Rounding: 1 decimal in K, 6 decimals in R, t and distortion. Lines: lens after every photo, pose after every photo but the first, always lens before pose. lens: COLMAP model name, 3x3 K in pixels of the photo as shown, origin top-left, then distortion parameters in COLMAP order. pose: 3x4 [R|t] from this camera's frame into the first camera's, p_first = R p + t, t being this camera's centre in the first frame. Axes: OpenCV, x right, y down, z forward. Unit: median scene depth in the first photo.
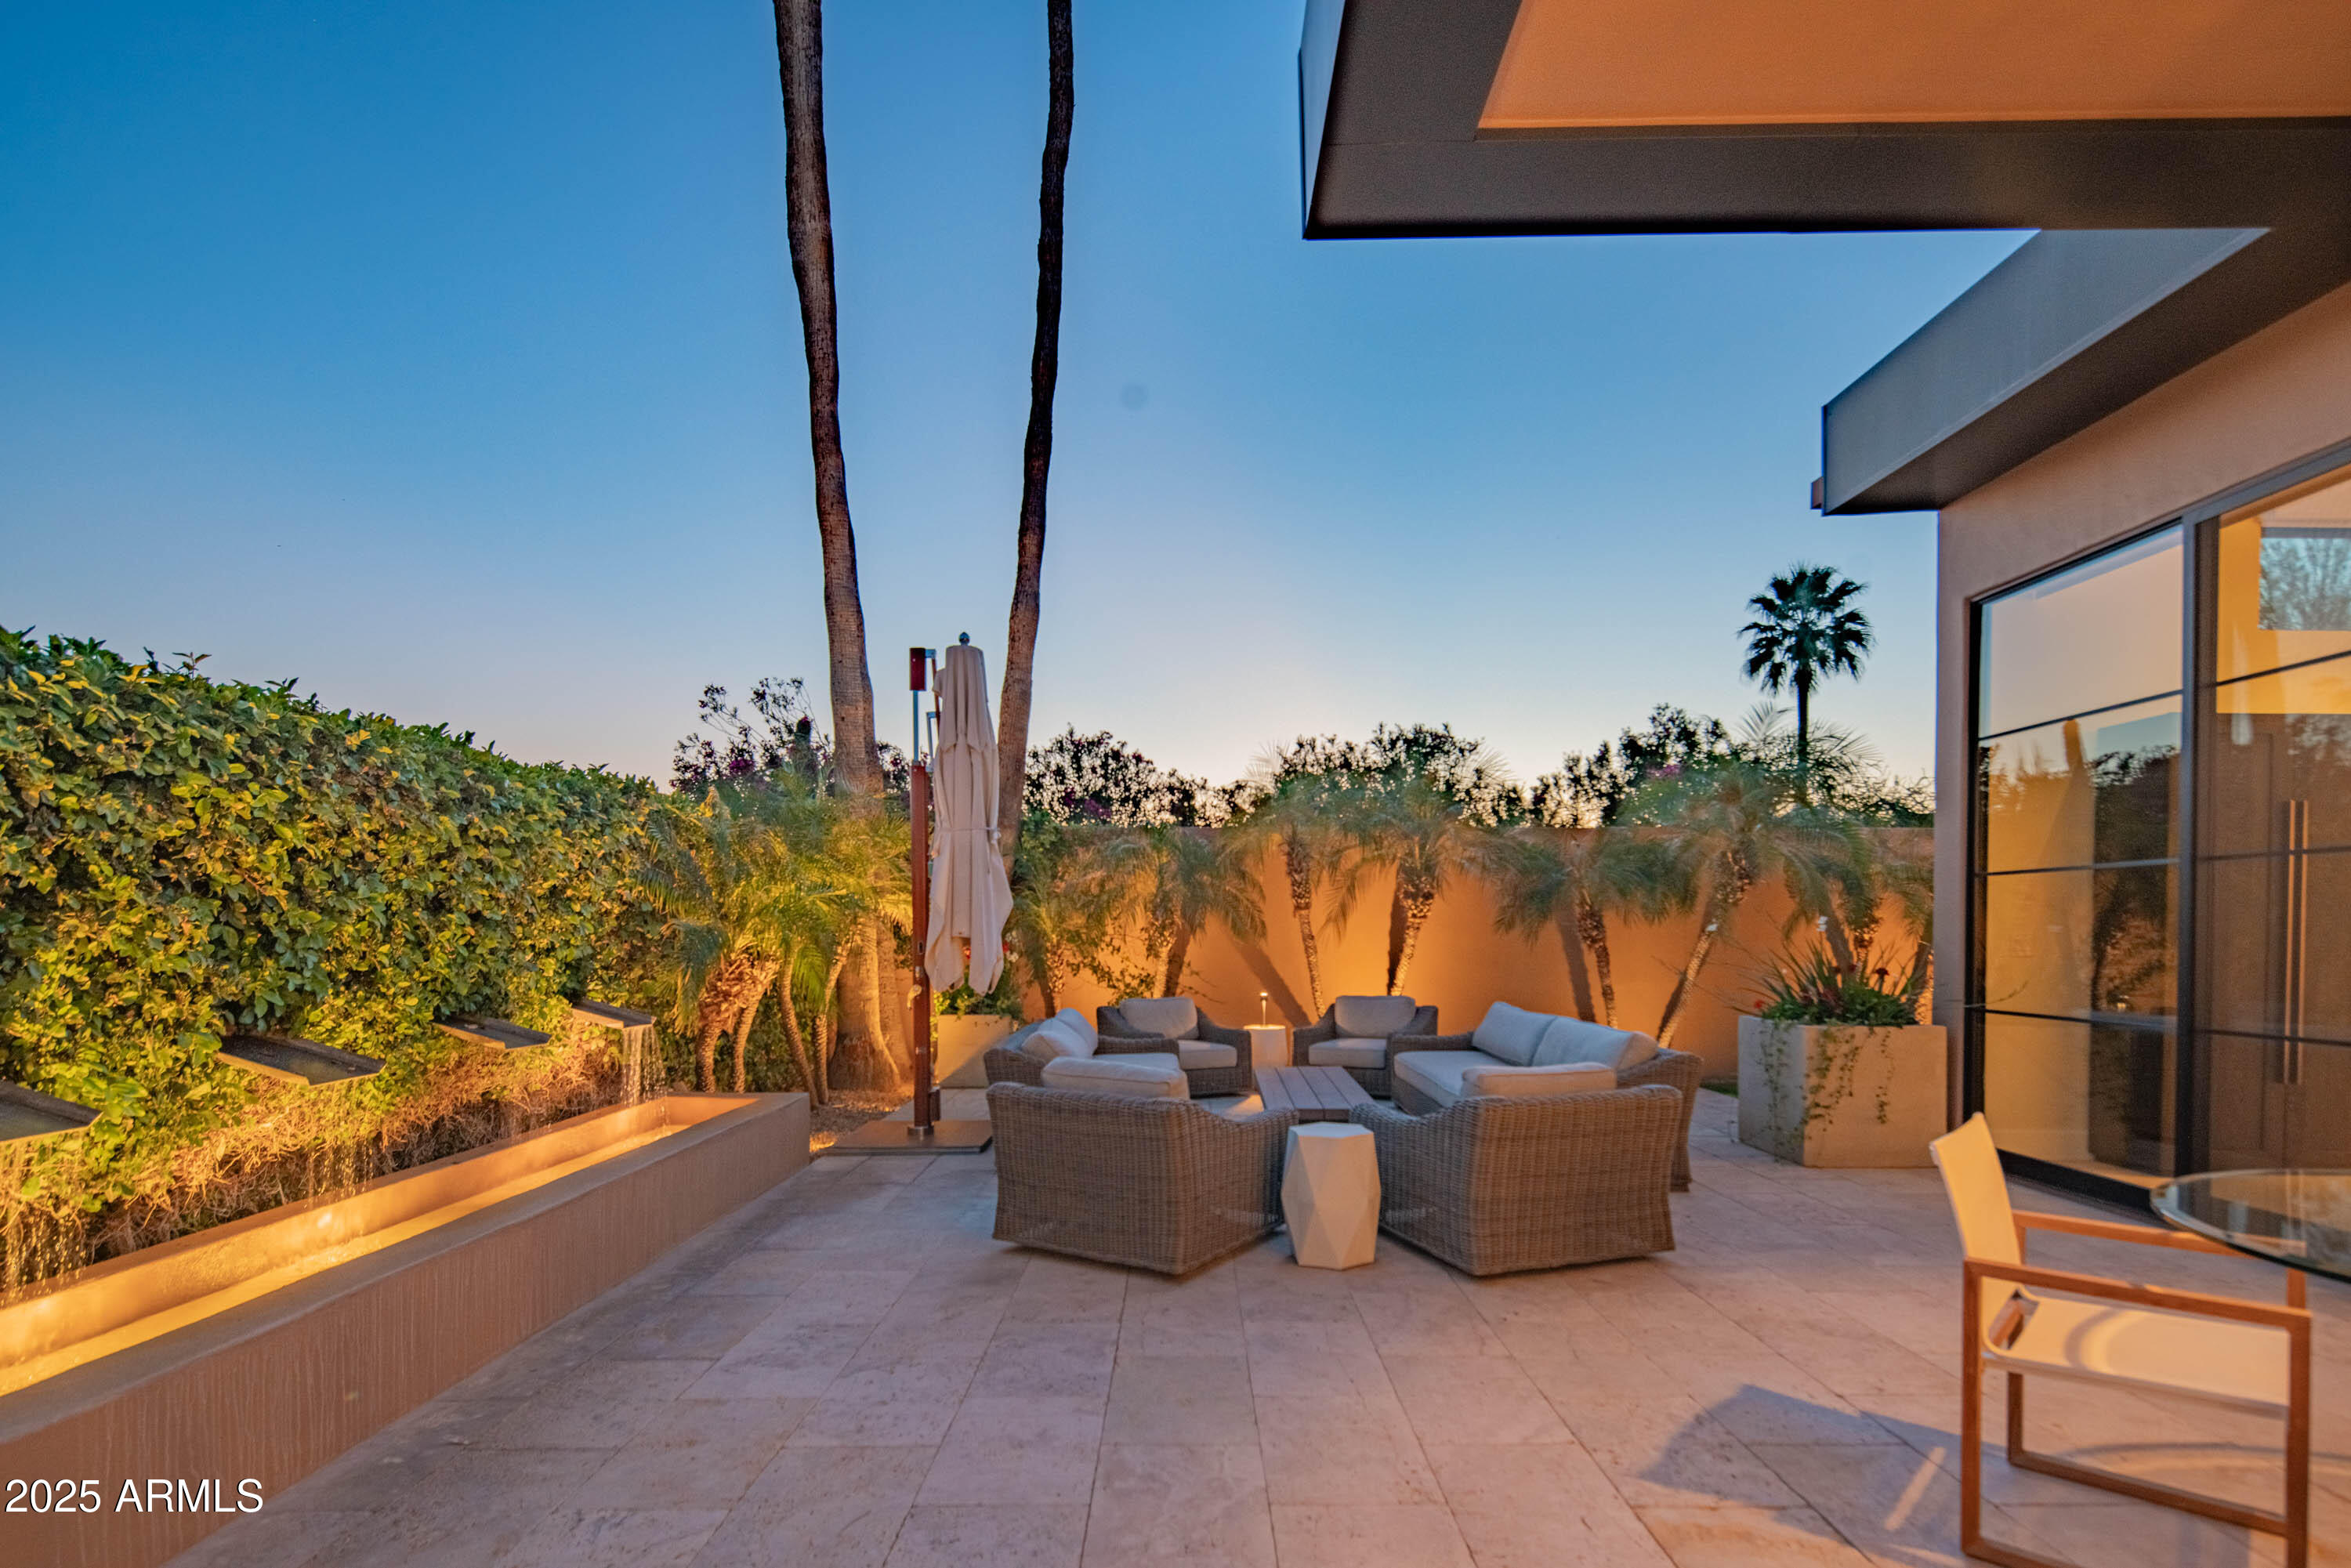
lens RADIAL K [[1182.6, 0, 1184.4], [0, 1182.6, 790.5], [0, 0, 1]] dist [-0.000716, 0.000057]
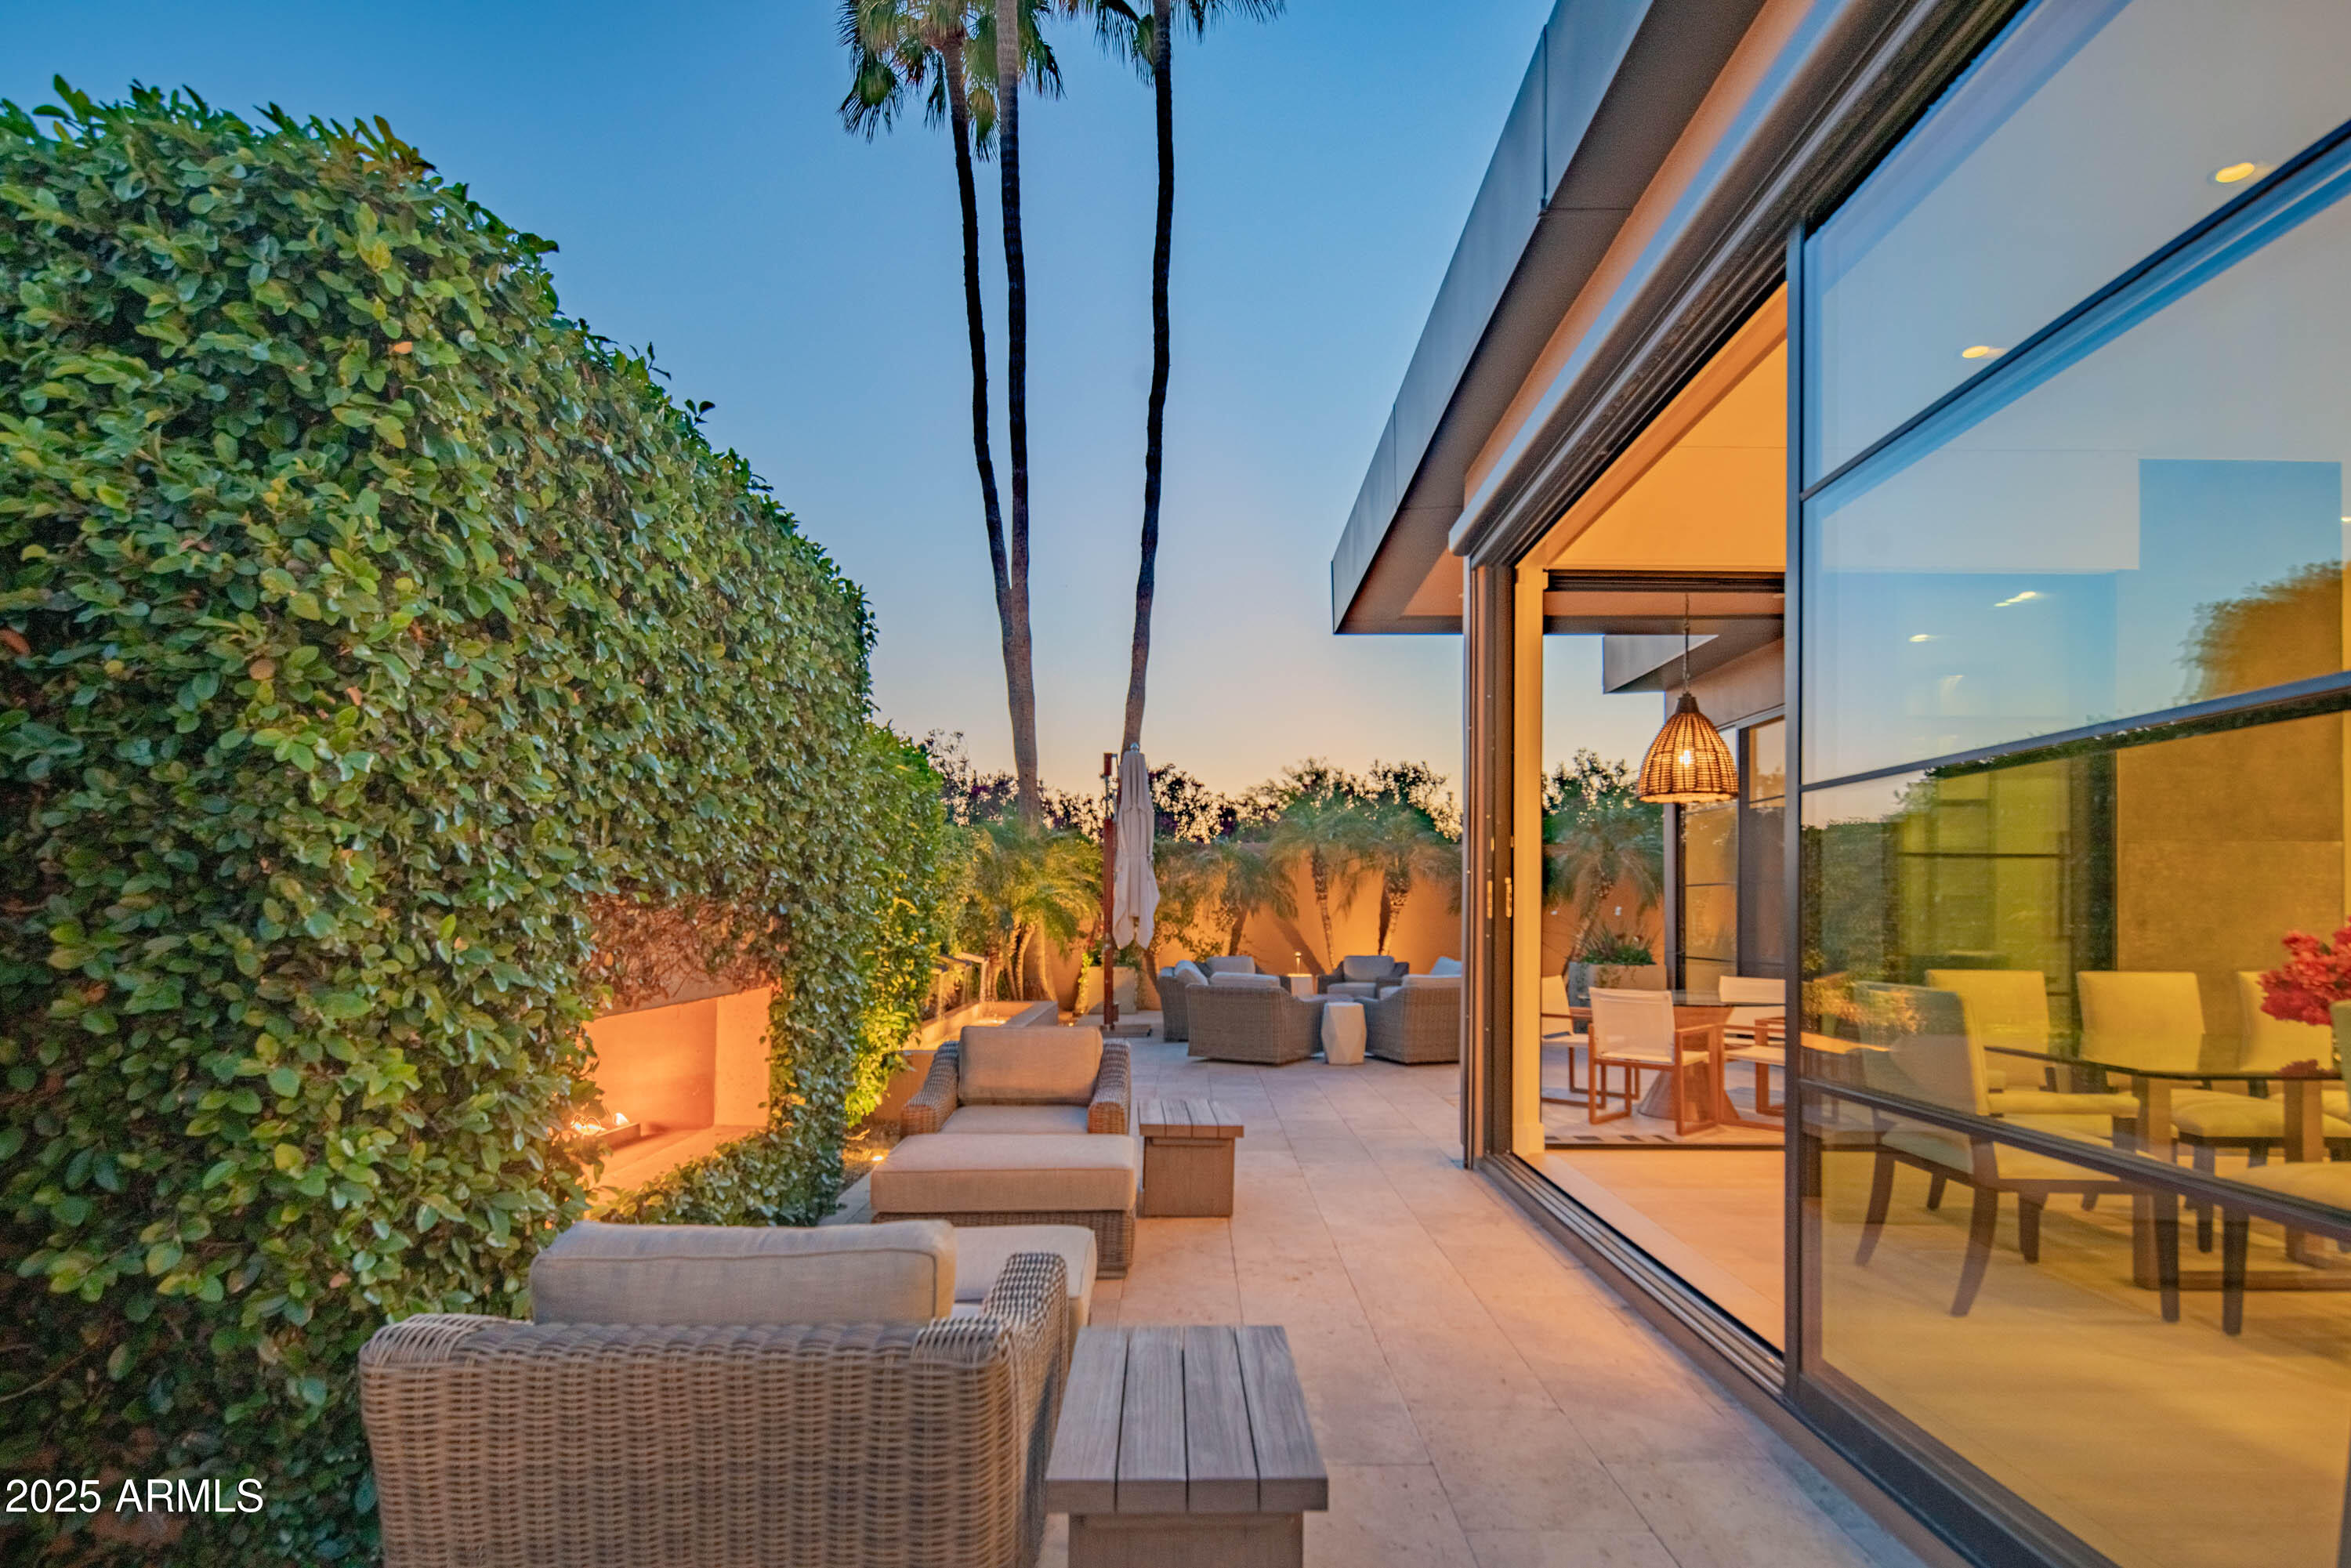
lens RADIAL K [[1182.6, 0, 1166.5], [0, 1182.6, 776.1], [0, 0, 1]] dist [-0.000716, 0.000057]
pose [[0.999836, 0.001217, -0.018065, -0.071476], [-0.001165, 0.999995, 0.002883, -0.061434], [0.018068, -0.002861, 0.999833, -0.516120]]
